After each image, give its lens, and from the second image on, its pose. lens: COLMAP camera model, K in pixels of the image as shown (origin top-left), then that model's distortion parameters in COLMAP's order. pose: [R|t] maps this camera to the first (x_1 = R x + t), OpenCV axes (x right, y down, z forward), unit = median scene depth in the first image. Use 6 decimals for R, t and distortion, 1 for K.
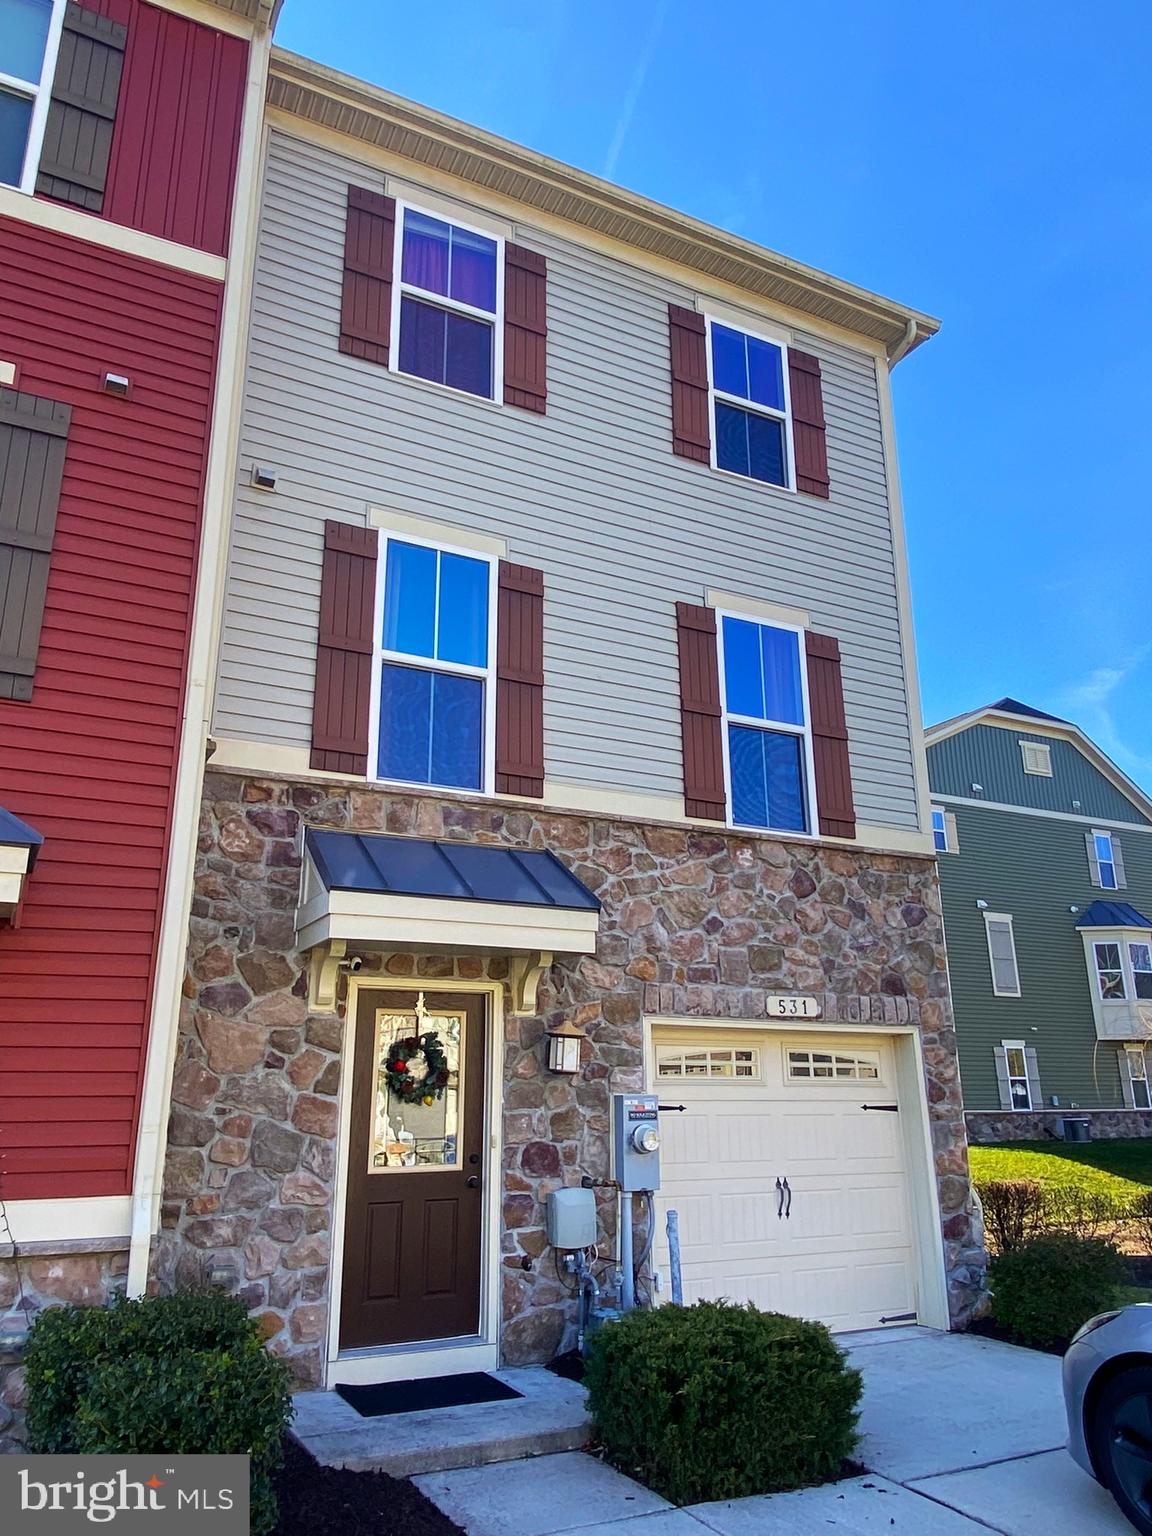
lens RADIAL K [[1091.4, 0, 576.5], [0, 1091.4, 766.4], [0, 0, 1]] dist [0.010209, -0.016070]
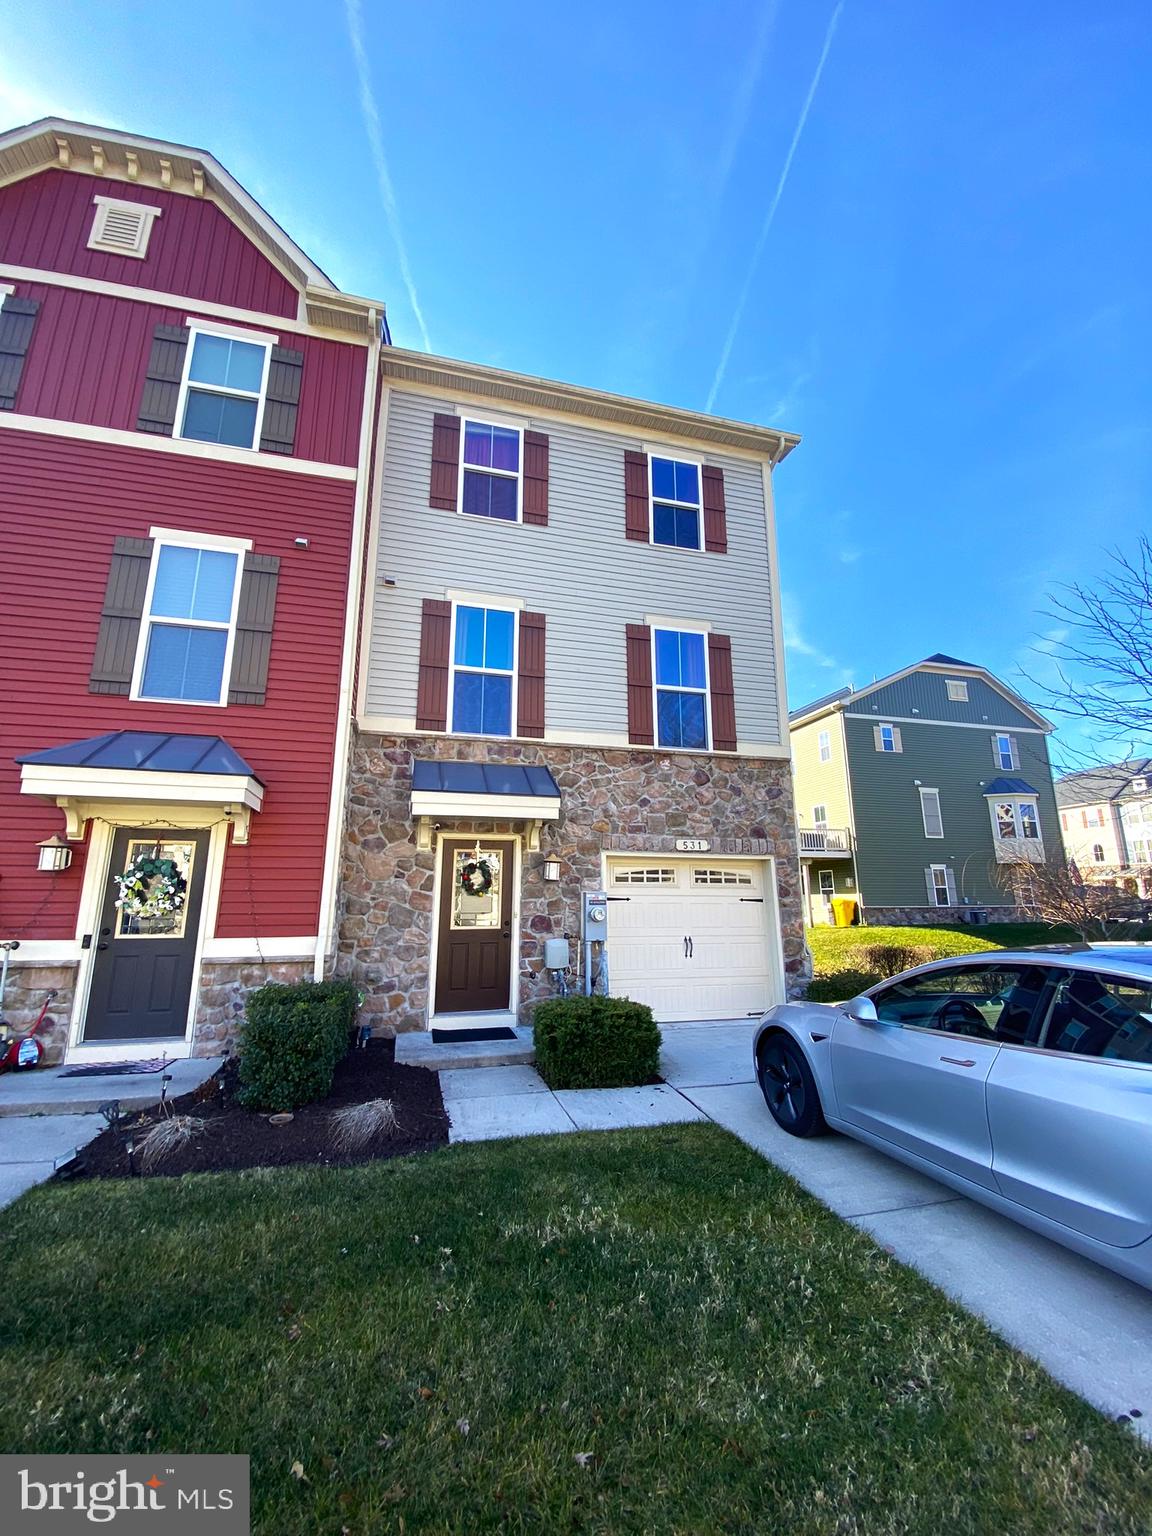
lens RADIAL K [[620.4, 0, 575.7], [0, 620.4, 762.8], [0, 0, 1]] dist [0.004359, -0.008867]
pose [[0.977614, -0.040463, -0.206477, 0.233743], [0.056733, 0.995681, 0.073494, -0.003315], [0.202612, -0.083563, 0.975687, -0.034110]]
